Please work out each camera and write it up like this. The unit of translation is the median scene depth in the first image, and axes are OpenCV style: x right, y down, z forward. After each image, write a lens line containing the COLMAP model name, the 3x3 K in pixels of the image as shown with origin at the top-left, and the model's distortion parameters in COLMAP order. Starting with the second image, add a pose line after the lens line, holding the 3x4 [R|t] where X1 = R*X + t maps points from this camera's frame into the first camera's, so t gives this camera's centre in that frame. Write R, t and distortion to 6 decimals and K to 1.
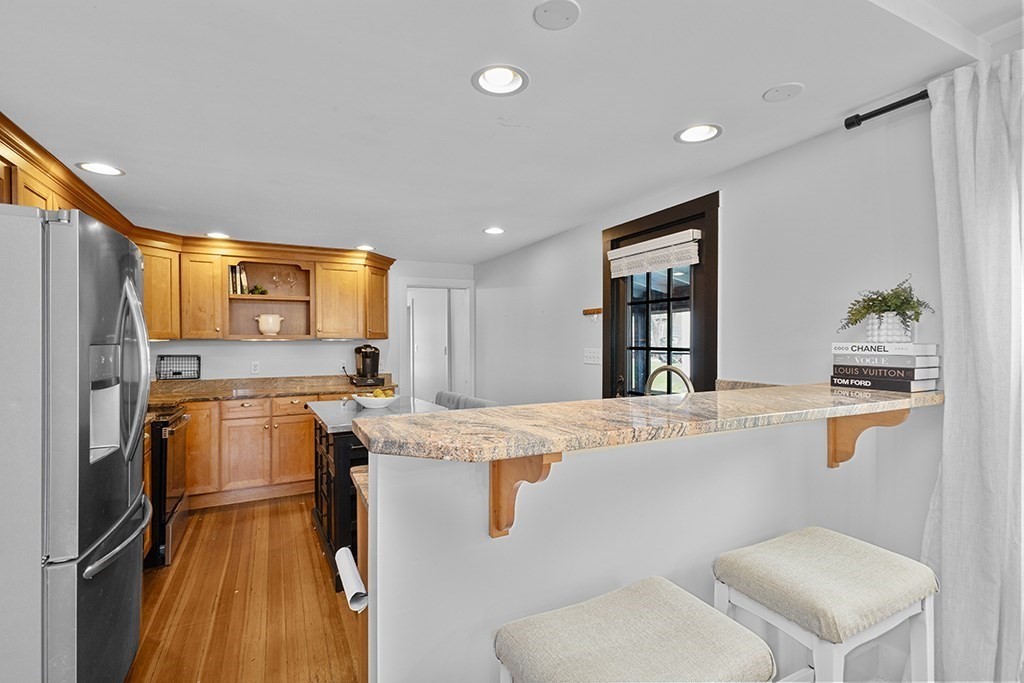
lens RADIAL K [[468.7, 0, 512.7], [0, 468.7, 342.7], [0, 0, 1]] dist [0.013796, -0.000007]
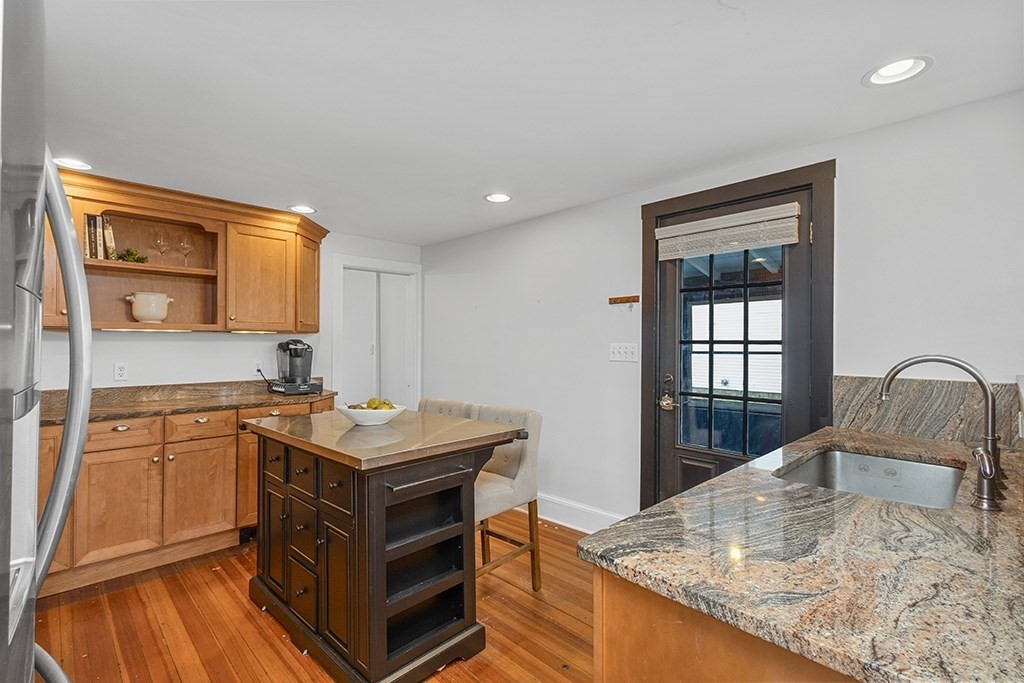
lens RADIAL K [[468.7, 0, 509.6], [0, 468.7, 341.1], [0, 0, 1]] dist [0.013796, -0.000007]
pose [[0.955600, 0.007756, 0.294565, -0.230609], [-0.004502, 0.999921, -0.011723, 0.015954], [-0.294633, 0.009876, 0.955559, 0.201678]]
